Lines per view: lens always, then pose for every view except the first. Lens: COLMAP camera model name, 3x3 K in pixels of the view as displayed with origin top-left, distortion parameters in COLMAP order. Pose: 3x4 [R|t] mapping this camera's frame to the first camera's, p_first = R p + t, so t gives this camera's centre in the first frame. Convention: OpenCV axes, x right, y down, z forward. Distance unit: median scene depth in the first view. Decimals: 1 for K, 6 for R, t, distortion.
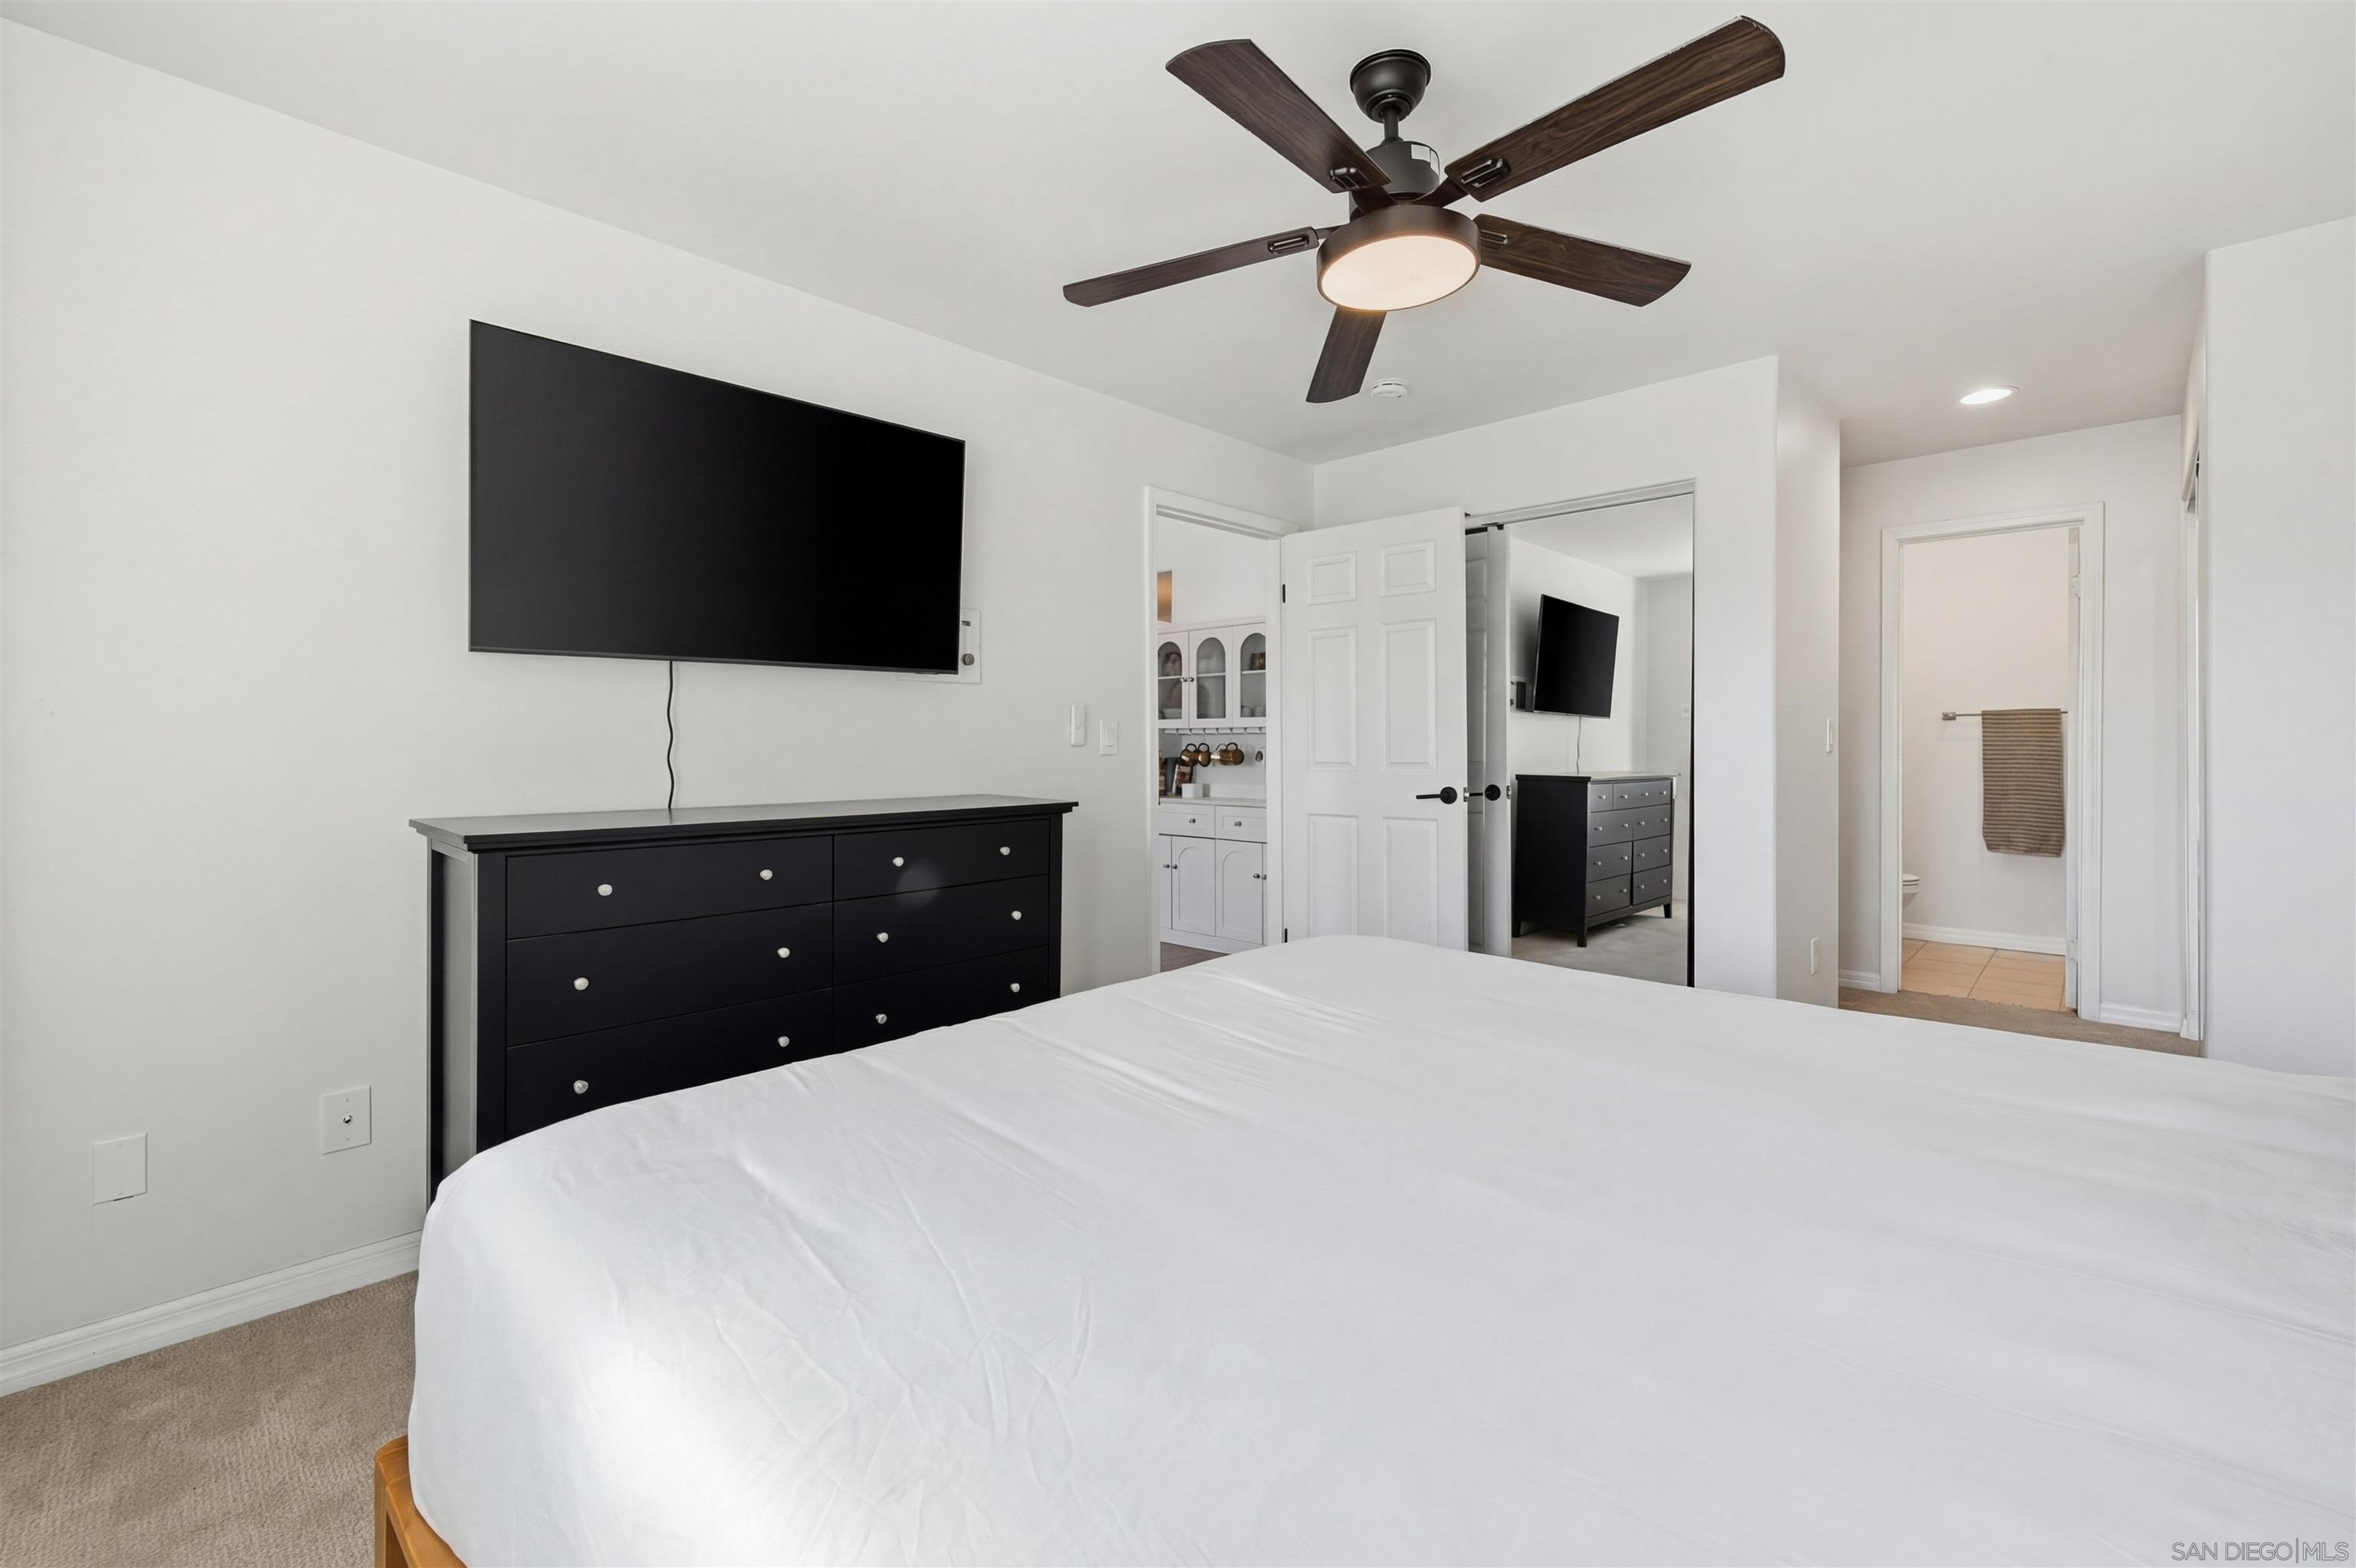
lens RADIAL K [[951.0, 0, 1186.9], [0, 951.0, 761.3], [0, 0, 1]] dist [-0.001607, -0.000375]
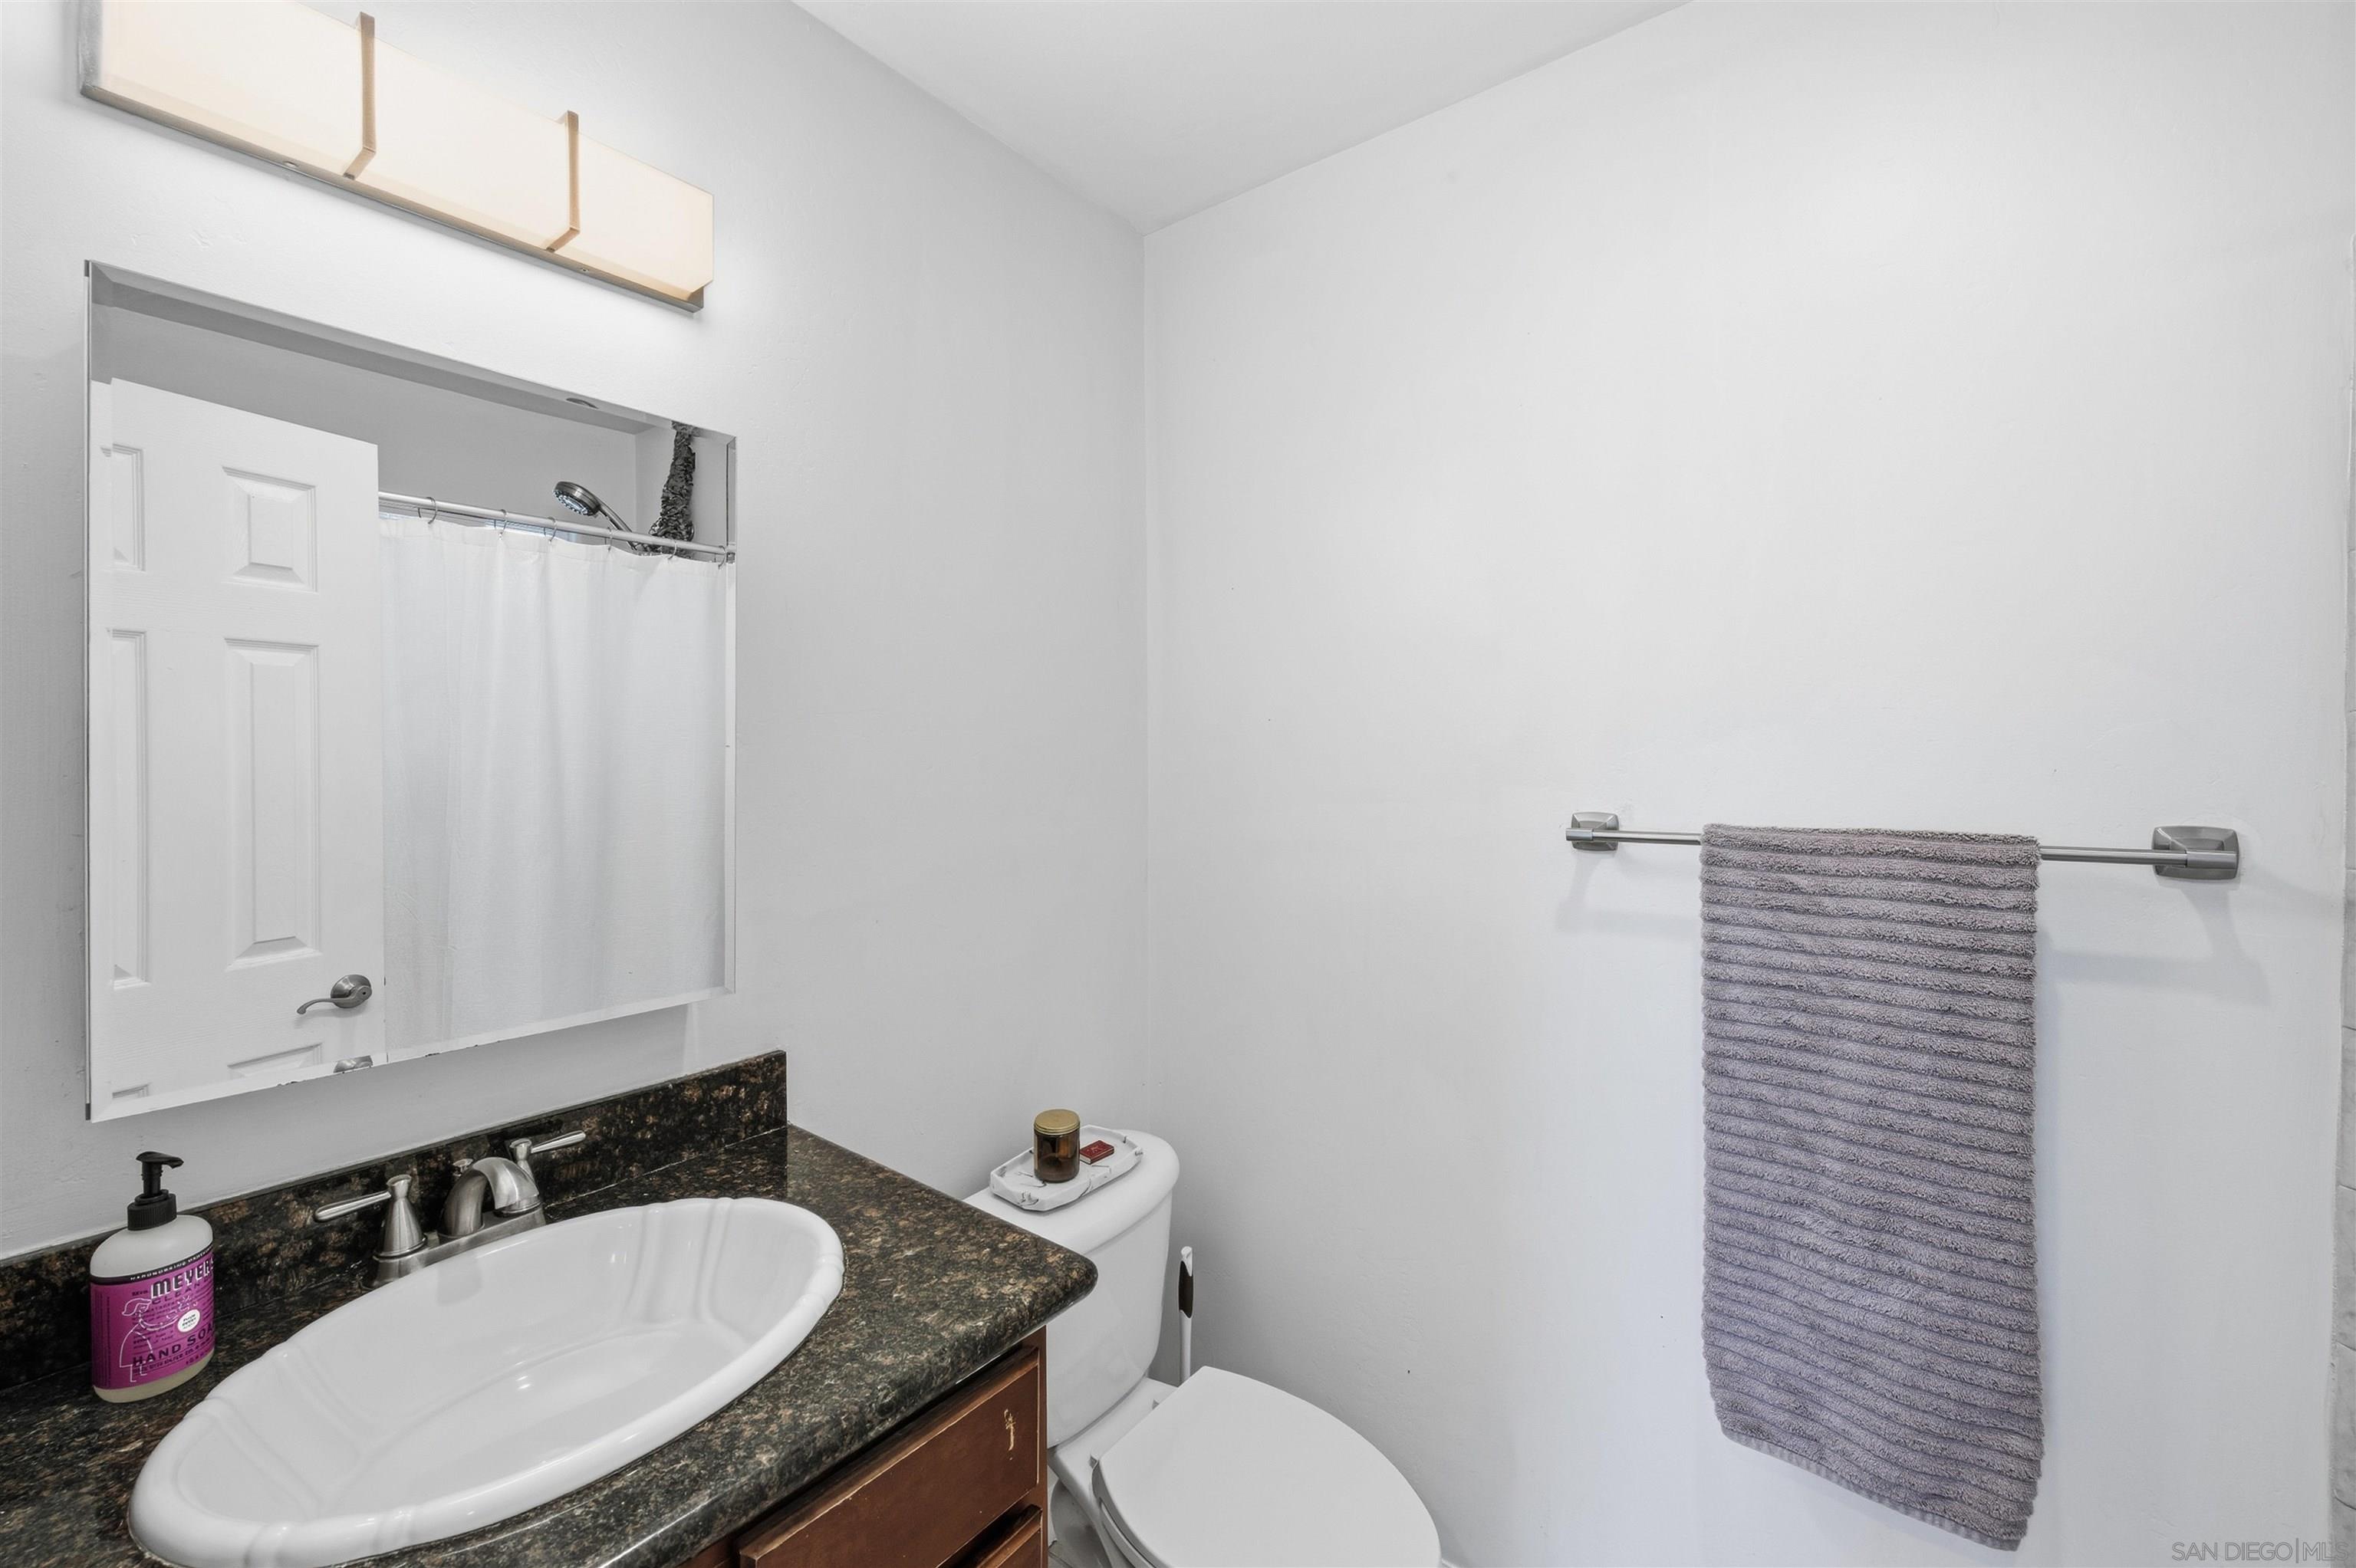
lens RADIAL K [[951.0, 0, 1186.9], [0, 951.0, 761.3], [0, 0, 1]] dist [-0.001607, -0.000375]
pose [[0.991662, 0.004898, 0.128776, 0.677859], [-0.003965, 0.999964, -0.007496, -0.065776], [-0.128808, 0.006923, 0.991645, 0.782298]]
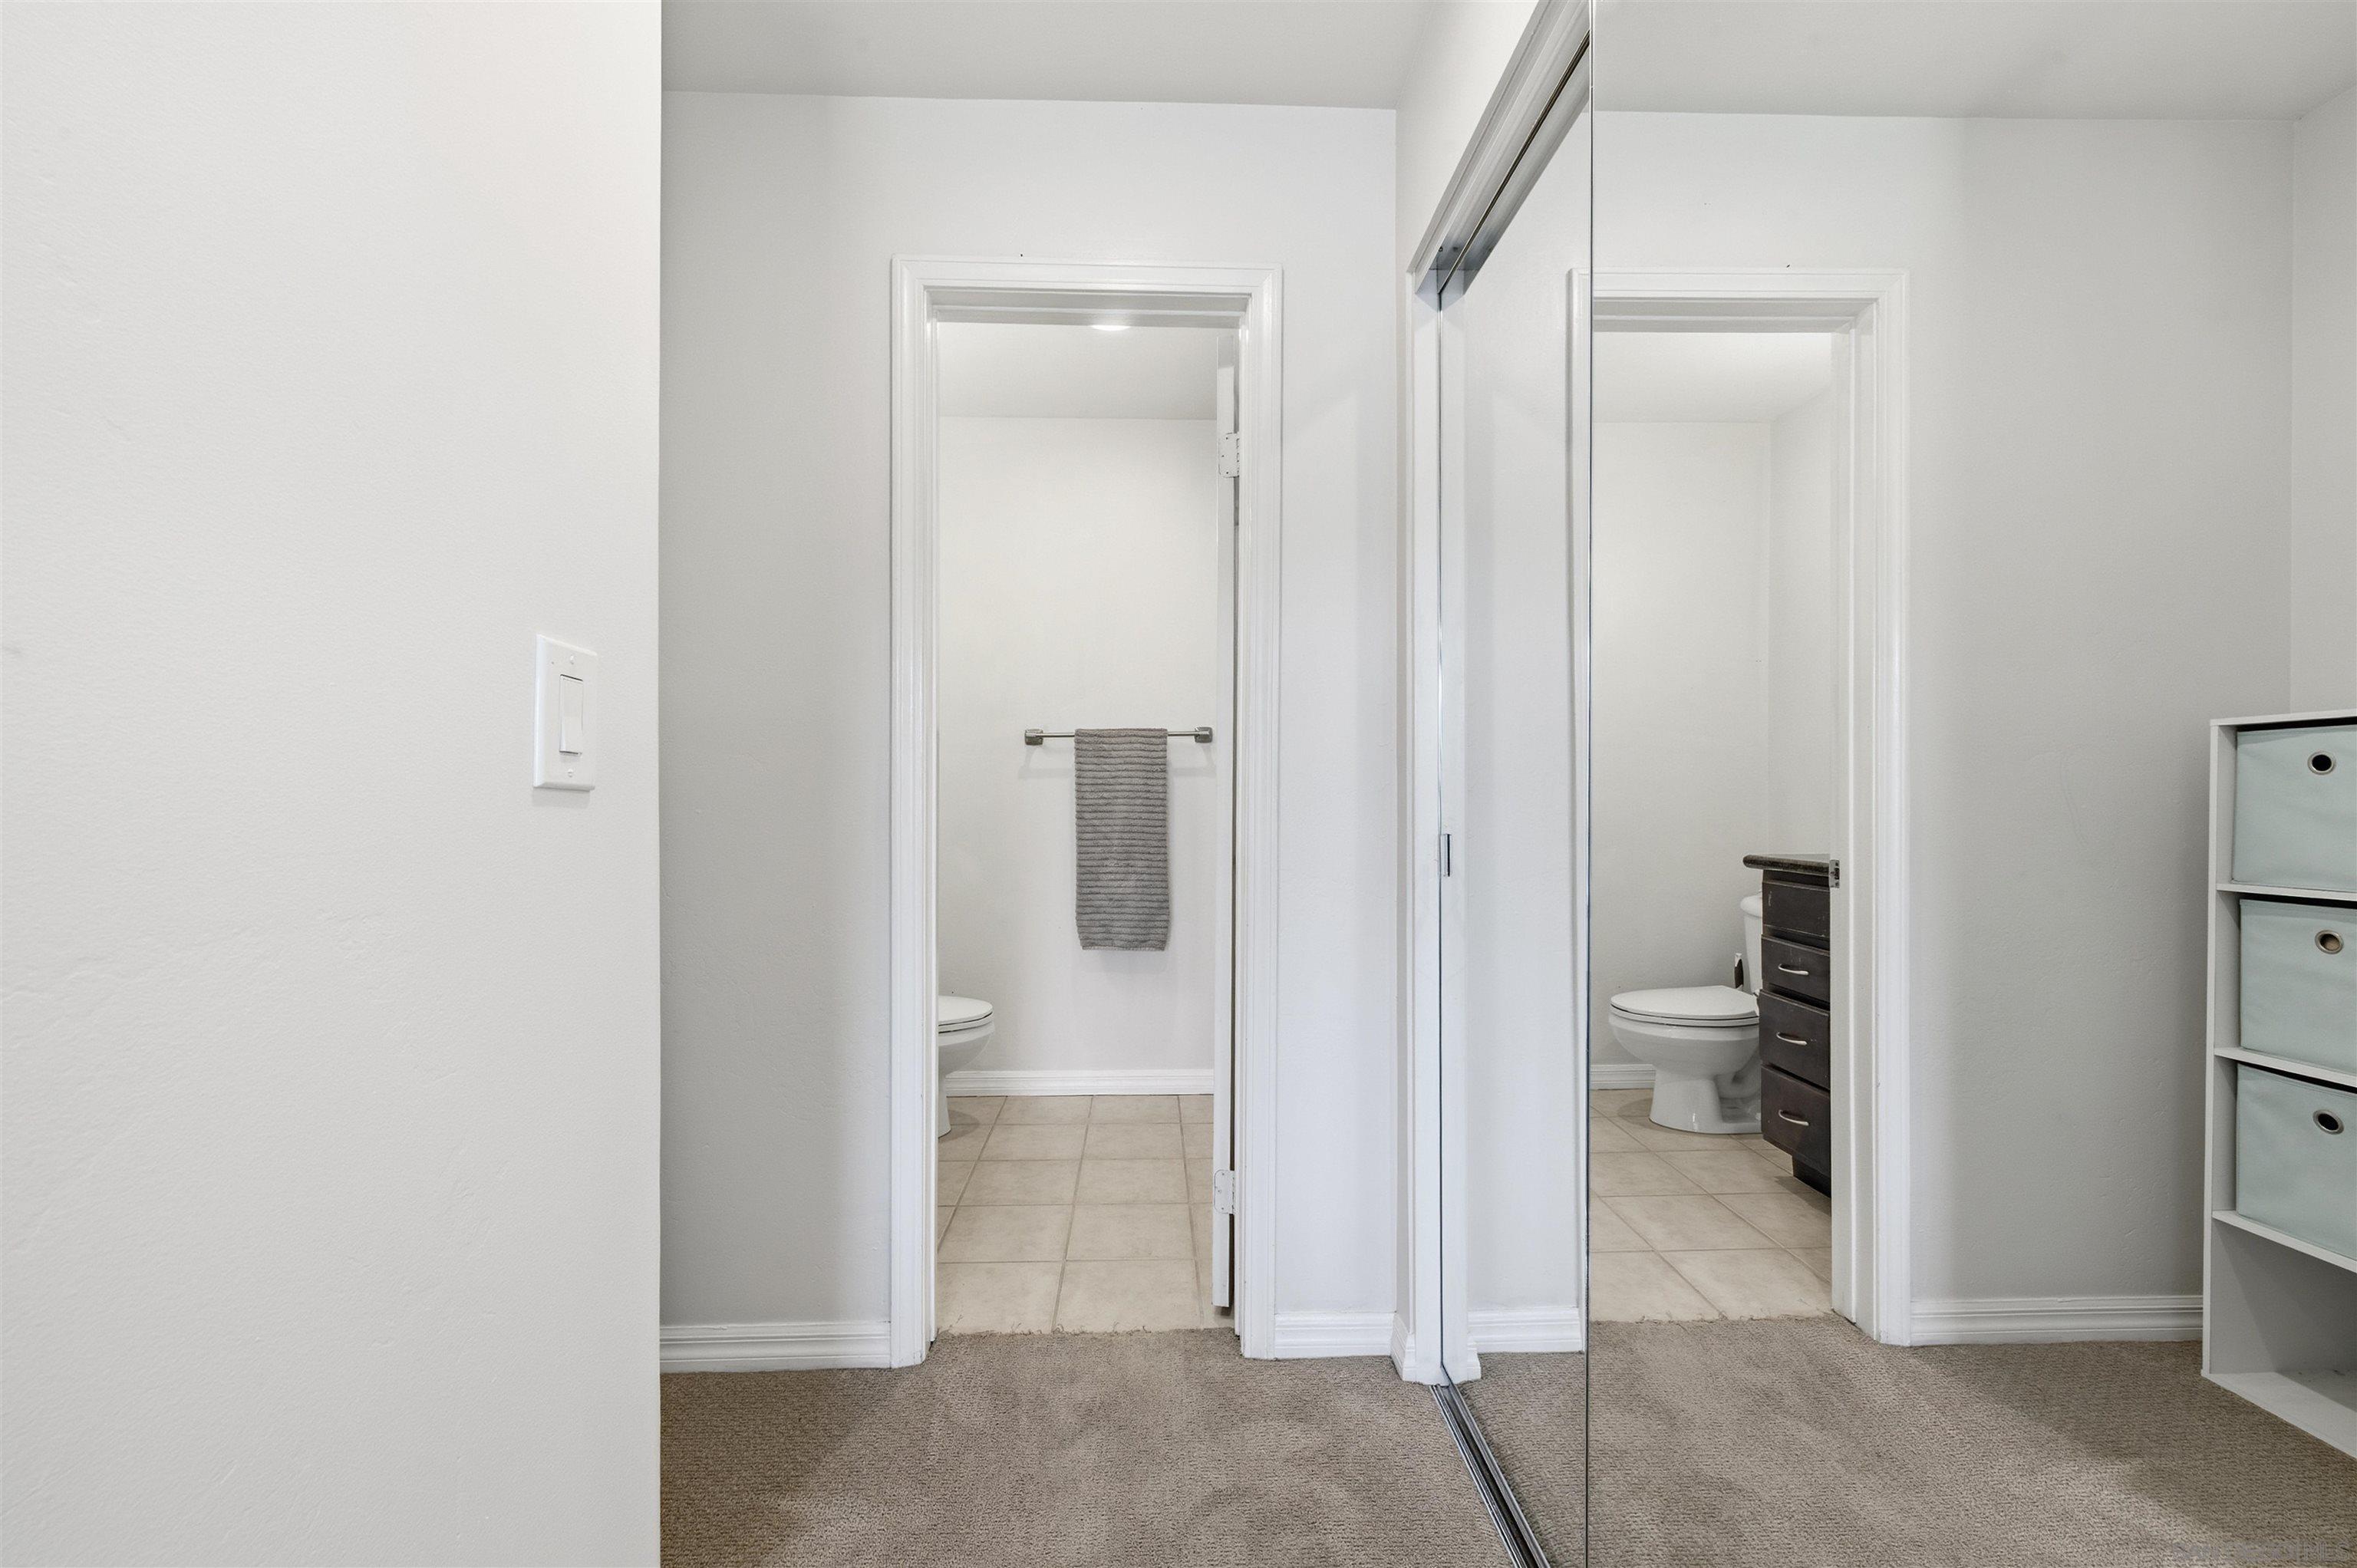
lens RADIAL K [[937.4, 0, 1178.5], [0, 937.4, 784.0], [0, 0, 1]] dist [-0.003070, -0.000251]
pose [[0.686367, 0.008324, 0.727207, 0.434748], [0.005414, 0.999848, -0.016554, -0.007186], [-0.727235, 0.015299, 0.686218, 0.527523]]
